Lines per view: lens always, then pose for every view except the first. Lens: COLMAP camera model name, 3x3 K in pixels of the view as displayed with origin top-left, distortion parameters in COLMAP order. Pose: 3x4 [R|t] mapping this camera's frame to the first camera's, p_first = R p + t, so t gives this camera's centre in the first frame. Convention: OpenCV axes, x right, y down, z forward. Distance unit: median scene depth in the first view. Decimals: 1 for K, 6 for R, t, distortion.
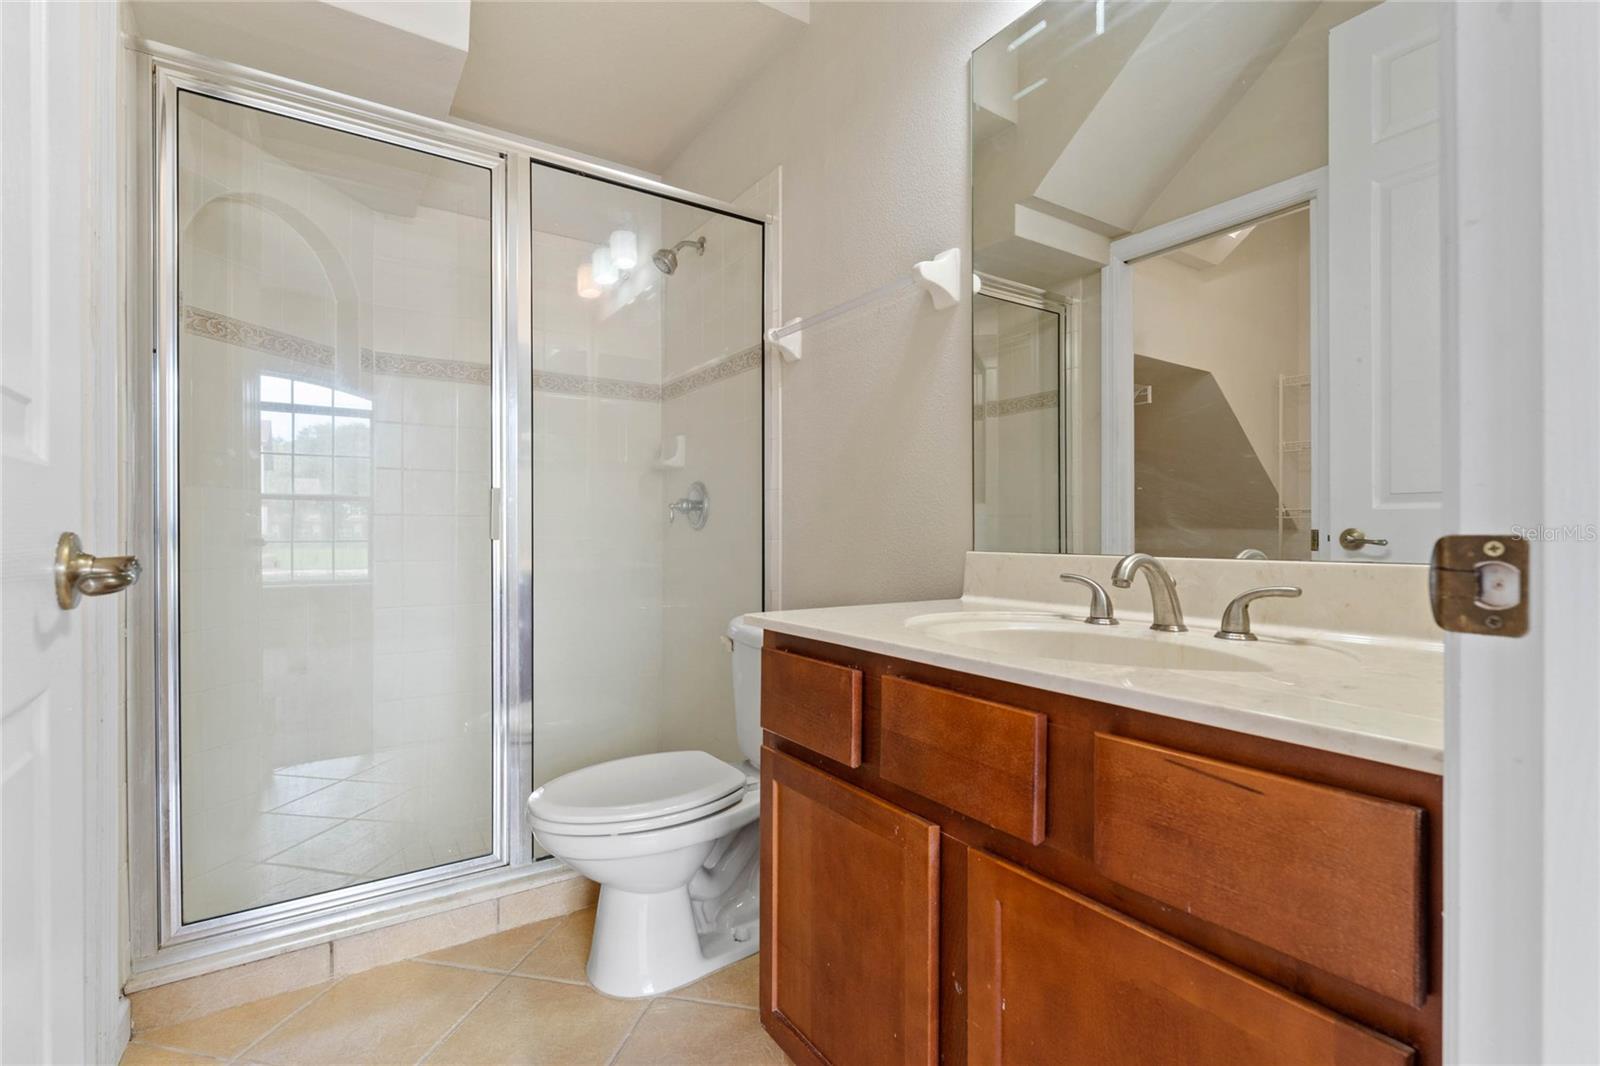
lens RADIAL K [[731.4, 0, 800.0], [0, 731.4, 533.0], [0, 0, 1]] dist [0.000550, 0.000139]
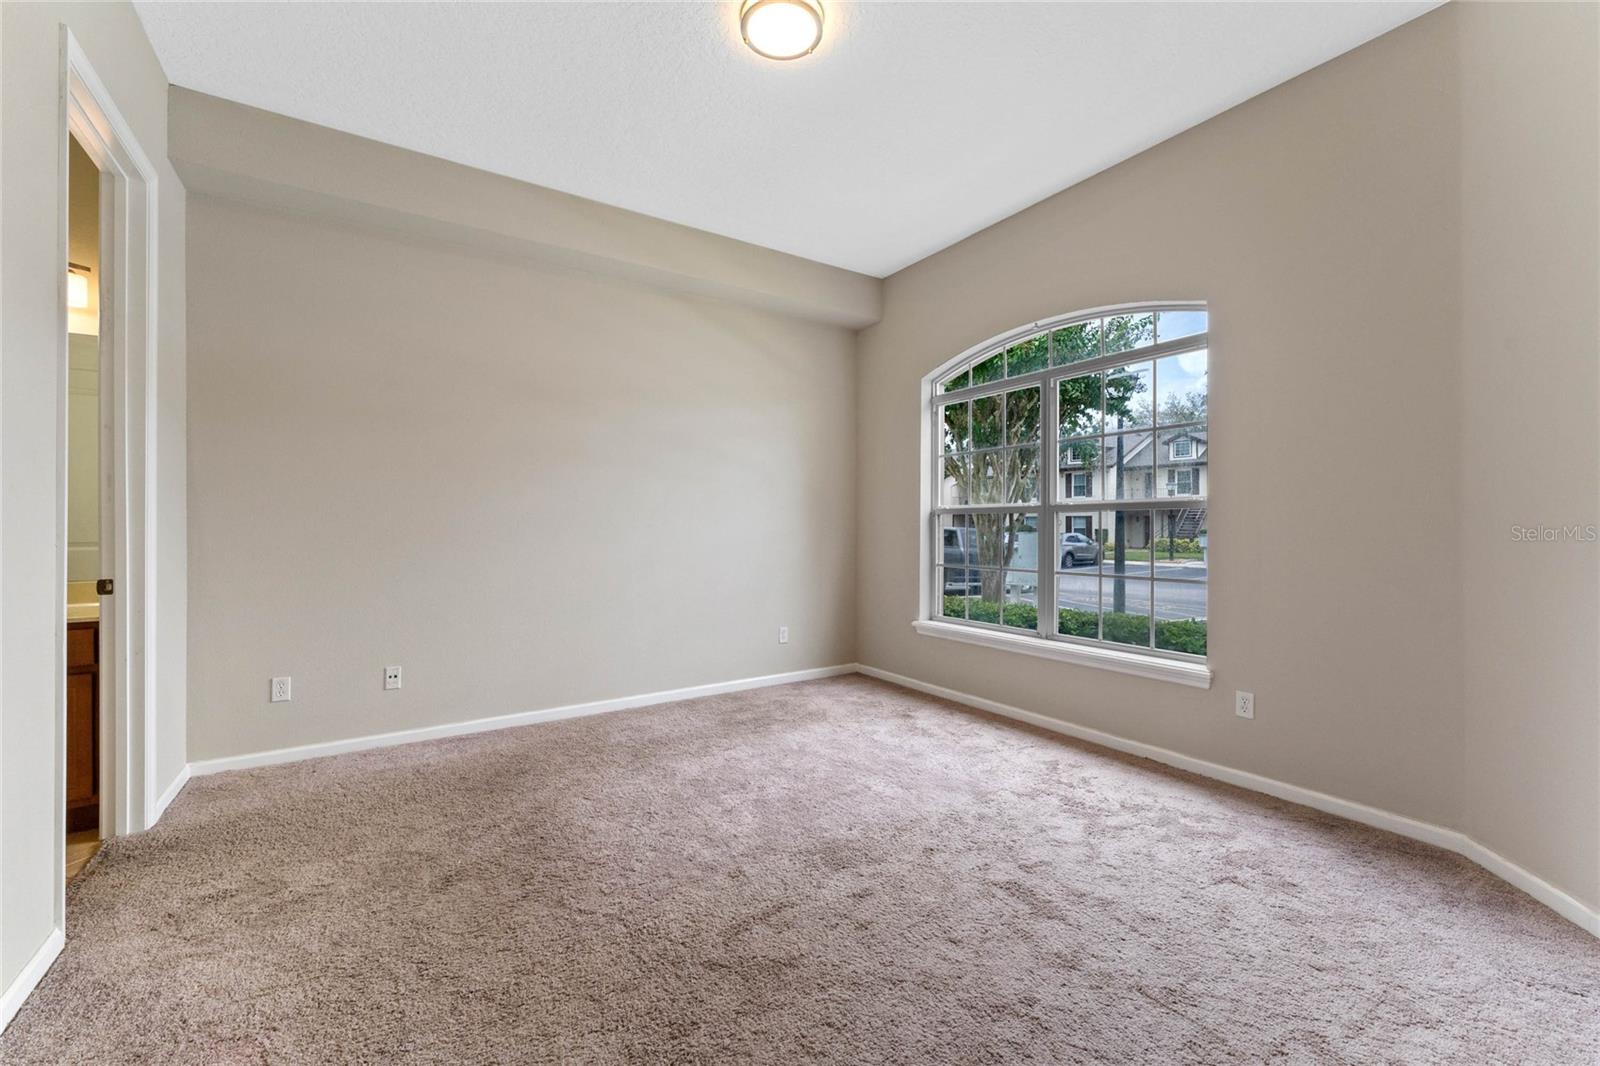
lens RADIAL K [[644.5, 0, 800.0], [0, 644.5, 533.0], [0, 0, 1]] dist [-0.001778, -0.000001]
pose [[0.006655, -0.002386, 0.999975, -4.348638], [0.001804, 0.999996, 0.002374, -0.377536], [-0.999976, 0.001788, 0.006659, -4.776846]]
